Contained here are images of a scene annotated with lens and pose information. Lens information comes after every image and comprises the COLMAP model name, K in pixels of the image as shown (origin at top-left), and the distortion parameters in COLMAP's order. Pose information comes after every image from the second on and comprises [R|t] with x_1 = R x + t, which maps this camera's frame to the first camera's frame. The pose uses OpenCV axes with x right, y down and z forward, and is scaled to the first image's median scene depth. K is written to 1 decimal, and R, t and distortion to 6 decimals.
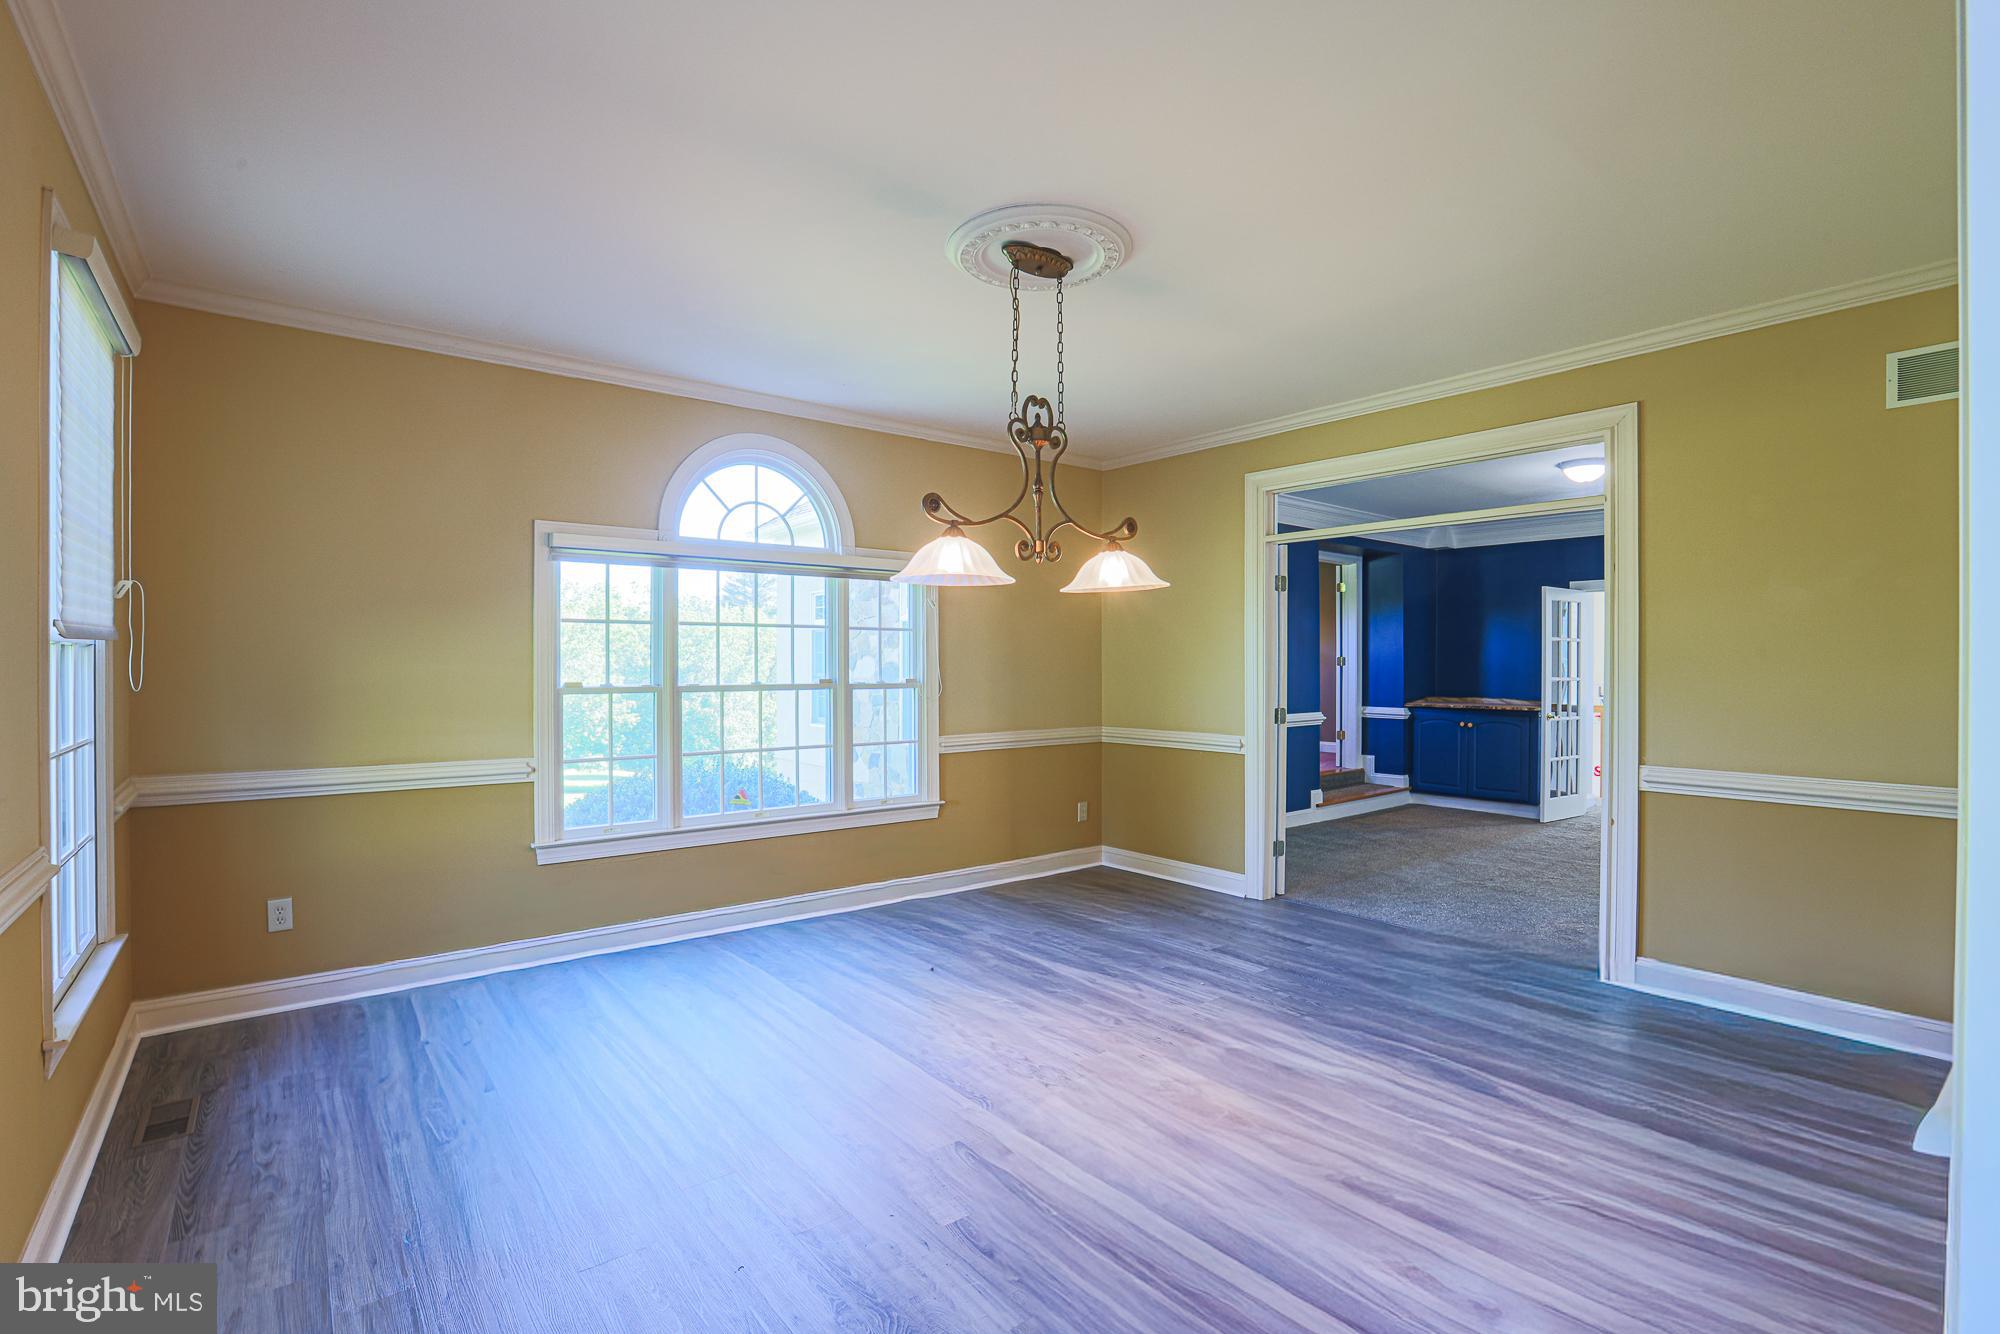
lens RADIAL K [[921.7, 0, 989.4], [0, 921.7, 663.4], [0, 0, 1]] dist [-0.056634, 0.020907]
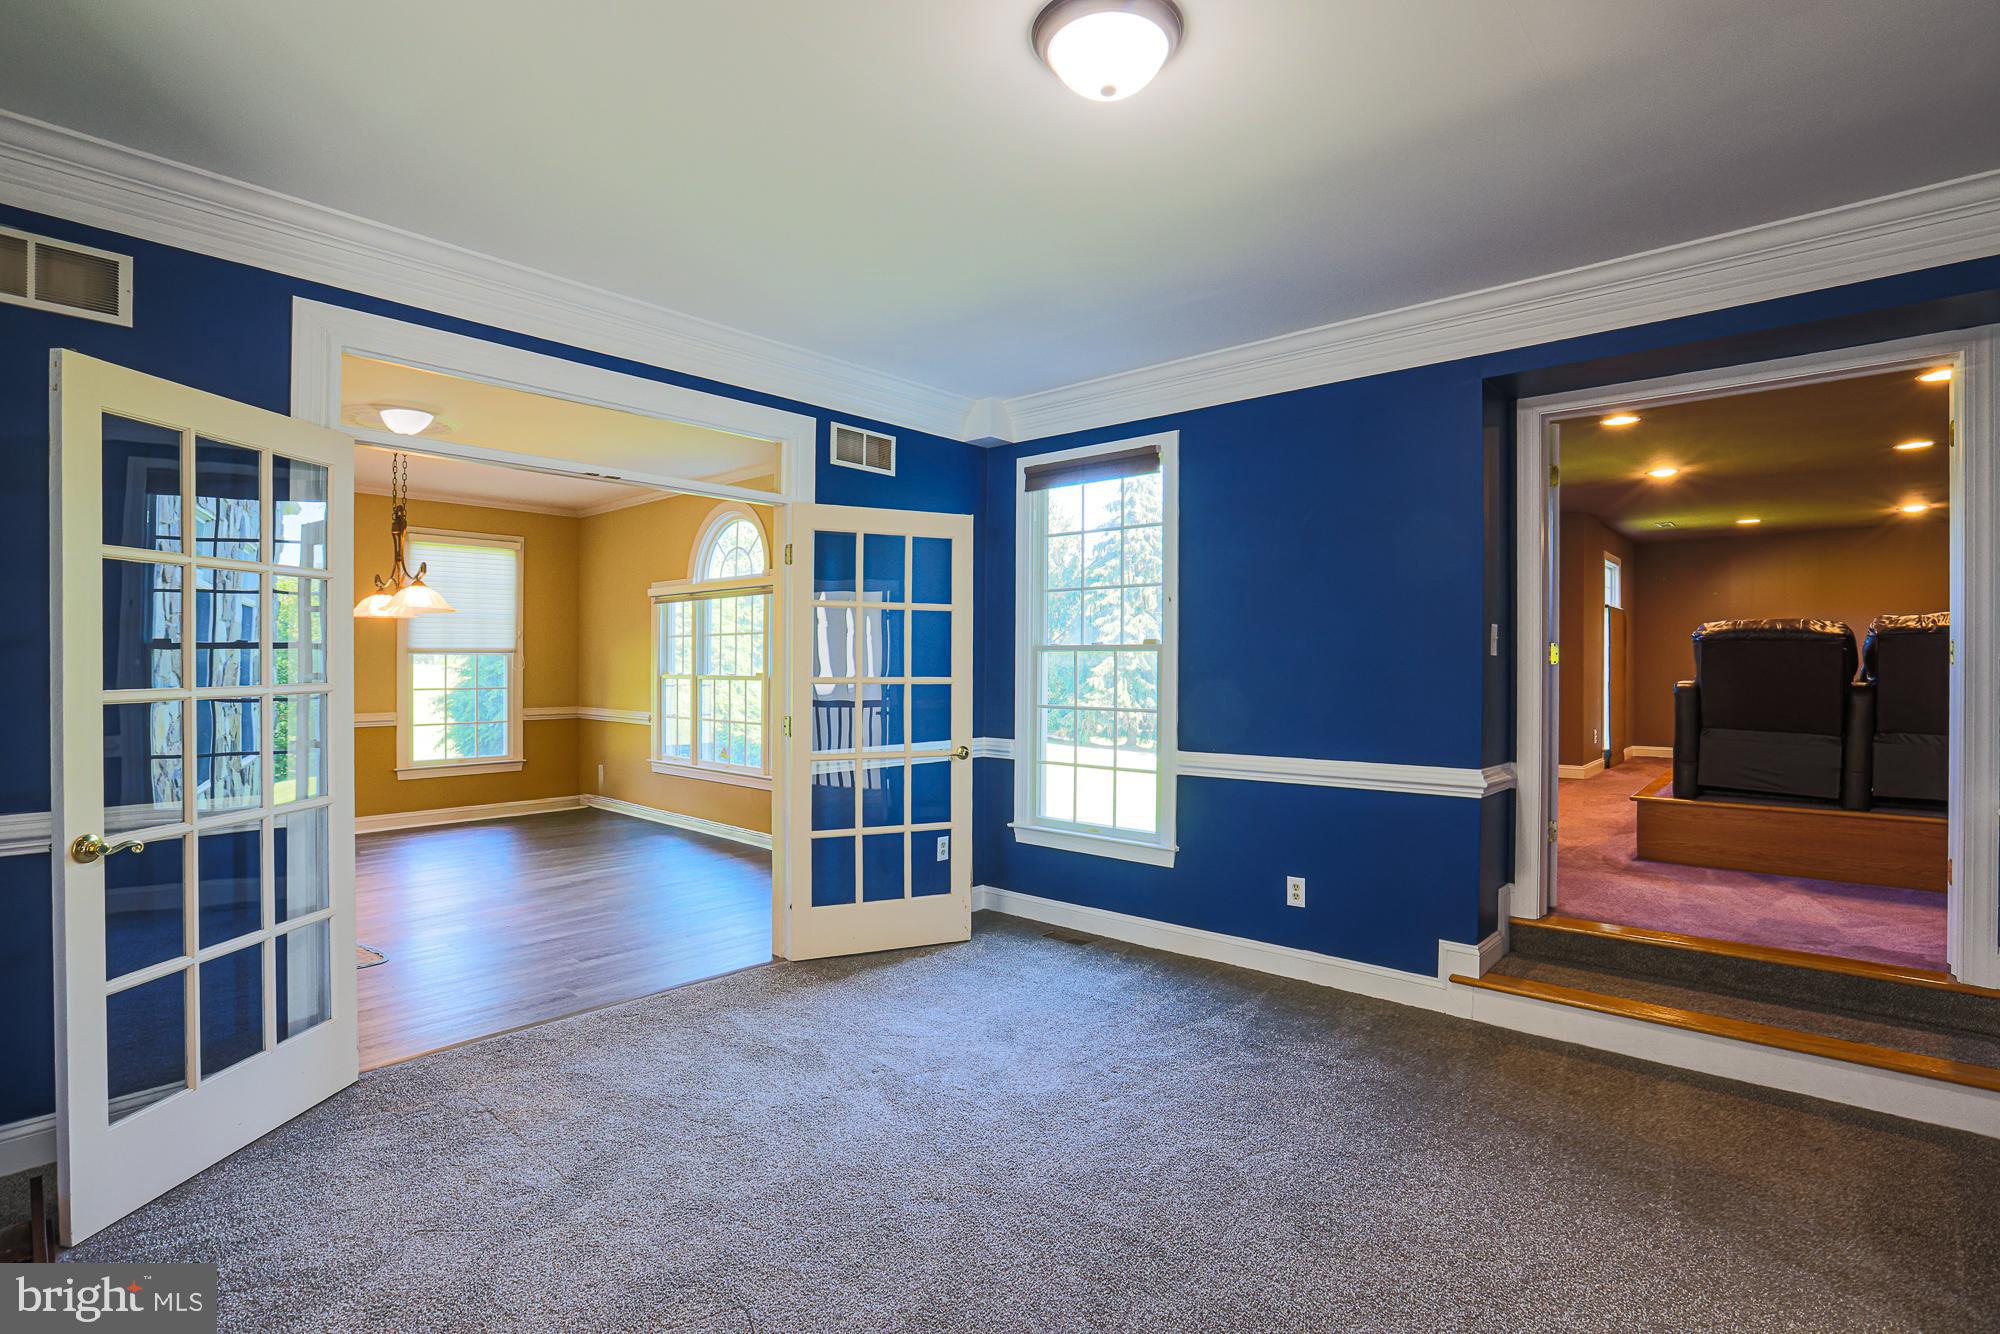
lens RADIAL K [[921.7, 0, 989.4], [0, 921.7, 663.4], [0, 0, 1]] dist [-0.056634, 0.020907]
pose [[0.174141, -0.029542, -0.984278, 1.310532], [-0.014276, 0.999369, -0.032520, 0.042785], [0.984617, 0.019715, 0.173609, 1.243847]]
